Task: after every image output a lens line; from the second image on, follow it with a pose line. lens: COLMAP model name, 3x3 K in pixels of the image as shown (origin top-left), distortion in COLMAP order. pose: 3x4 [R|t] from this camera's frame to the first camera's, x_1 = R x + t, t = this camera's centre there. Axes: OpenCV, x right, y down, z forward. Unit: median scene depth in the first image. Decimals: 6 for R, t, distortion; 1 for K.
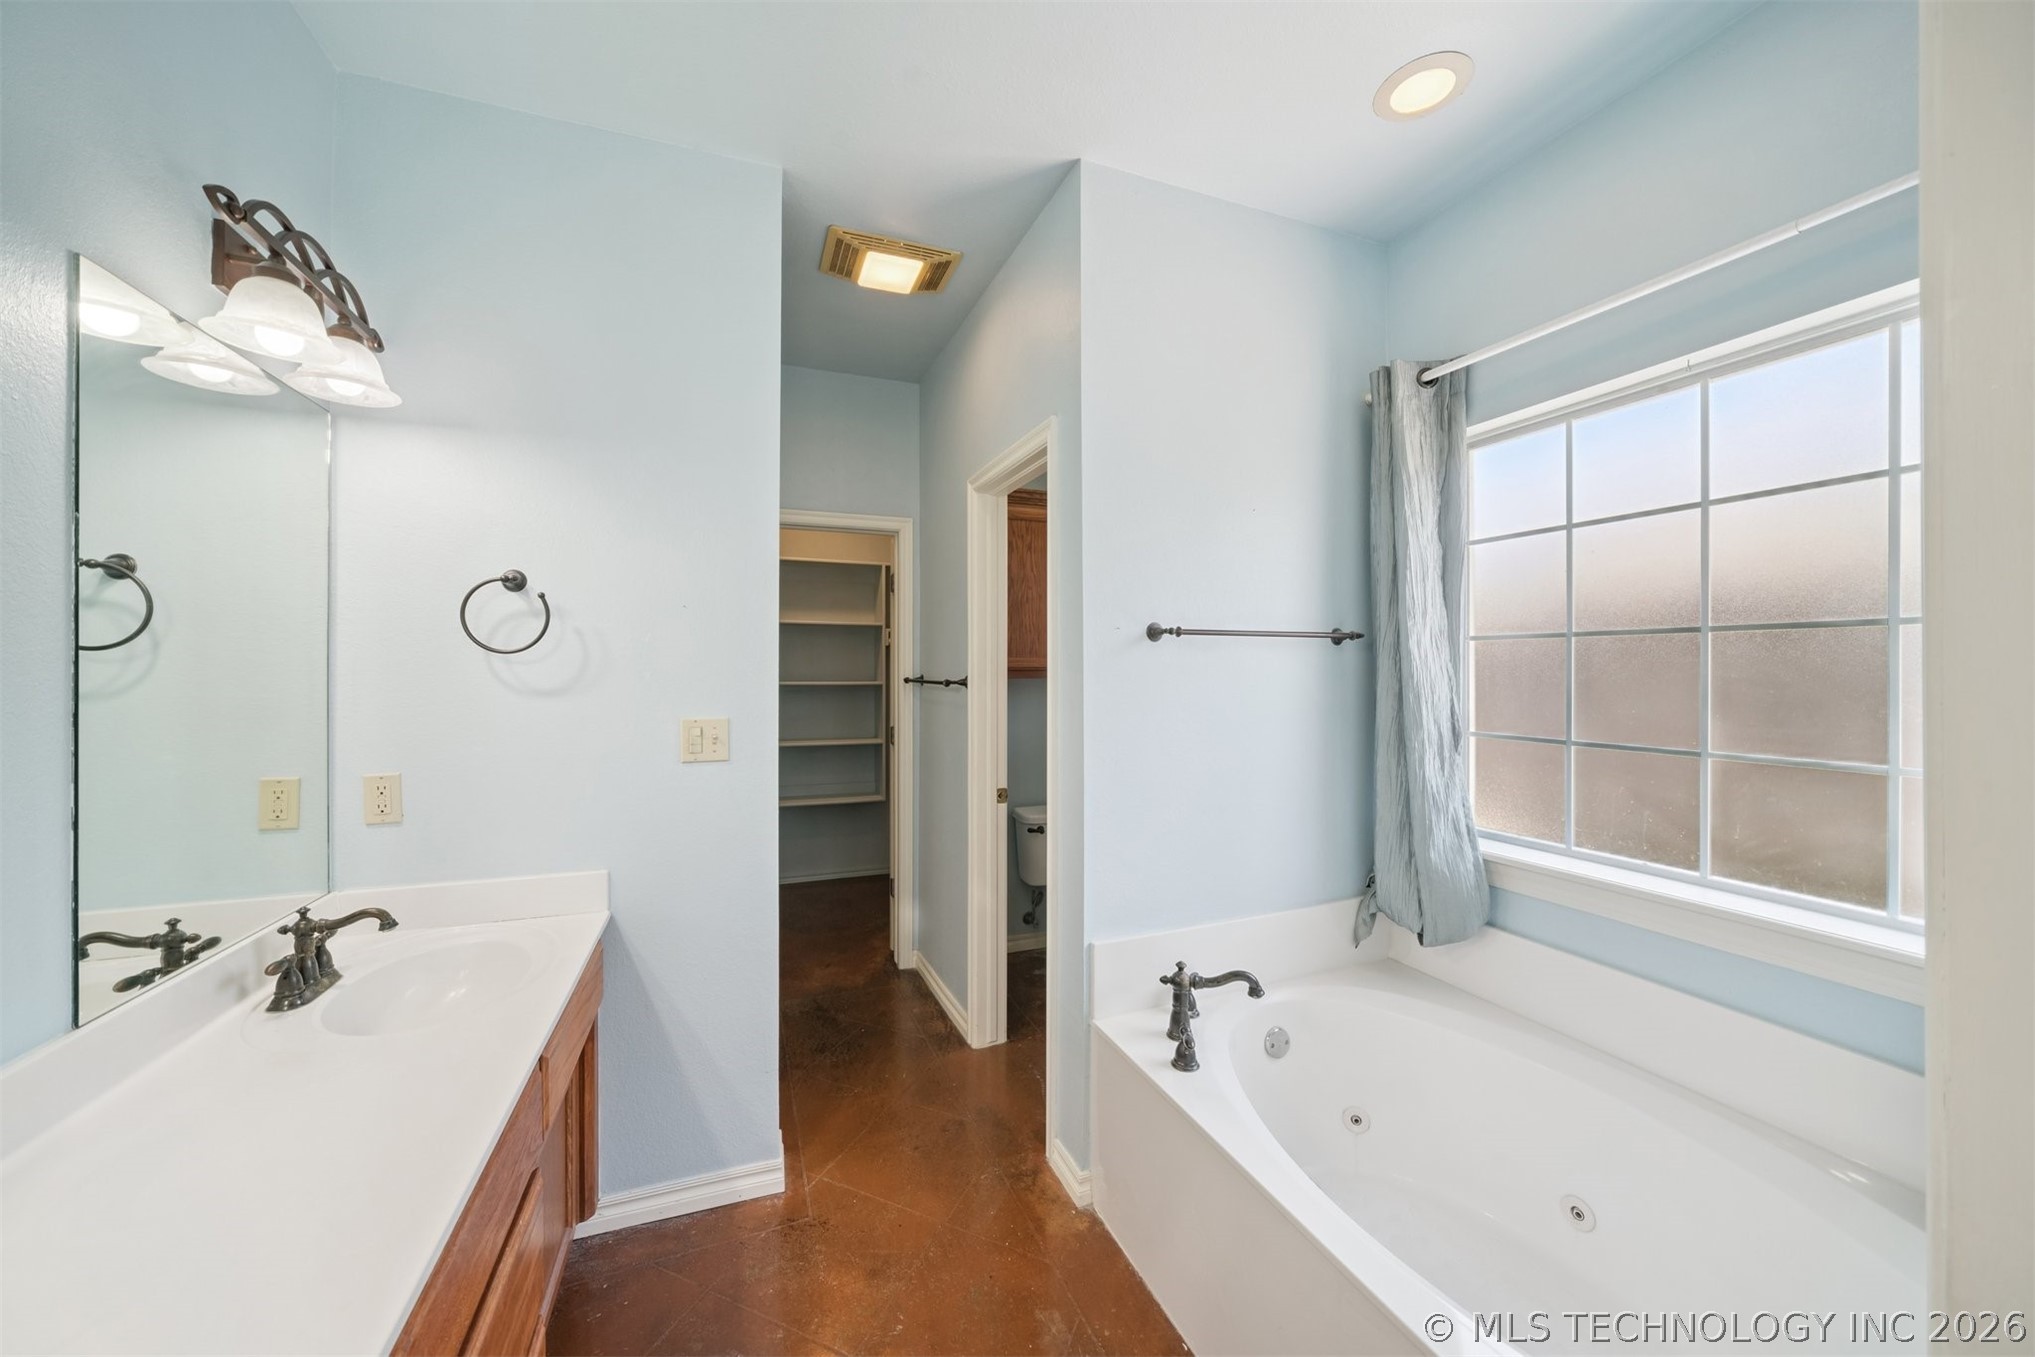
lens RADIAL K [[714.9, 0, 1013.8], [0, 714.9, 673.0], [0, 0, 1]] dist [0.000544, 0.001338]
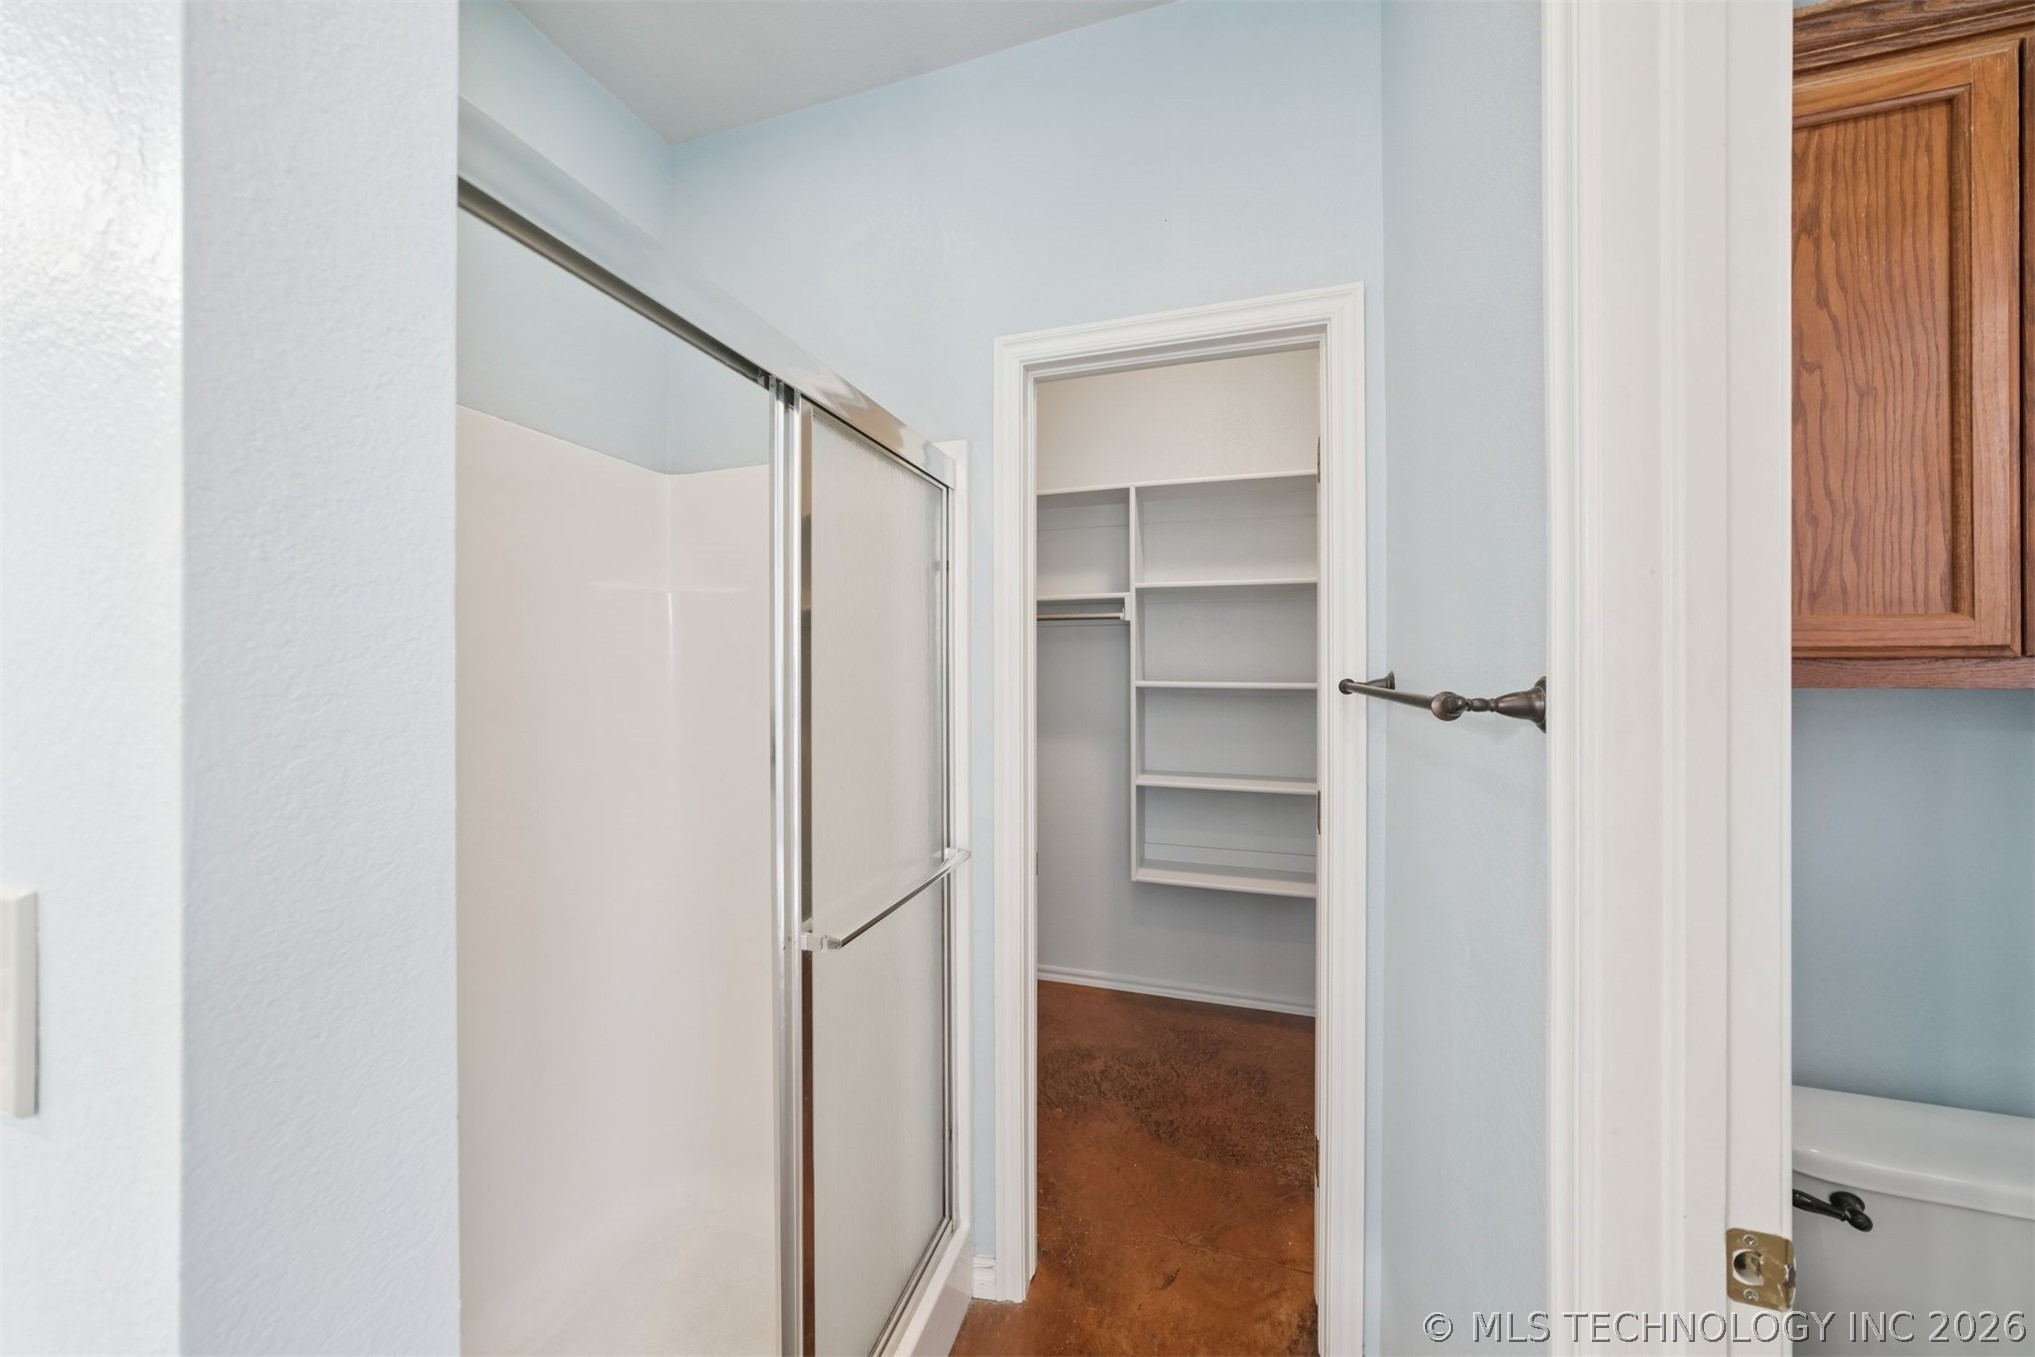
lens RADIAL K [[714.9, 0, 1008.1], [0, 714.9, 671.6], [0, 0, 1]] dist [0.000544, 0.001338]
pose [[0.771736, 0.007177, -0.635902, -0.043573], [-0.005947, 0.999974, 0.004069, 0.001242], [0.635915, 0.000641, 0.771759, 0.583646]]
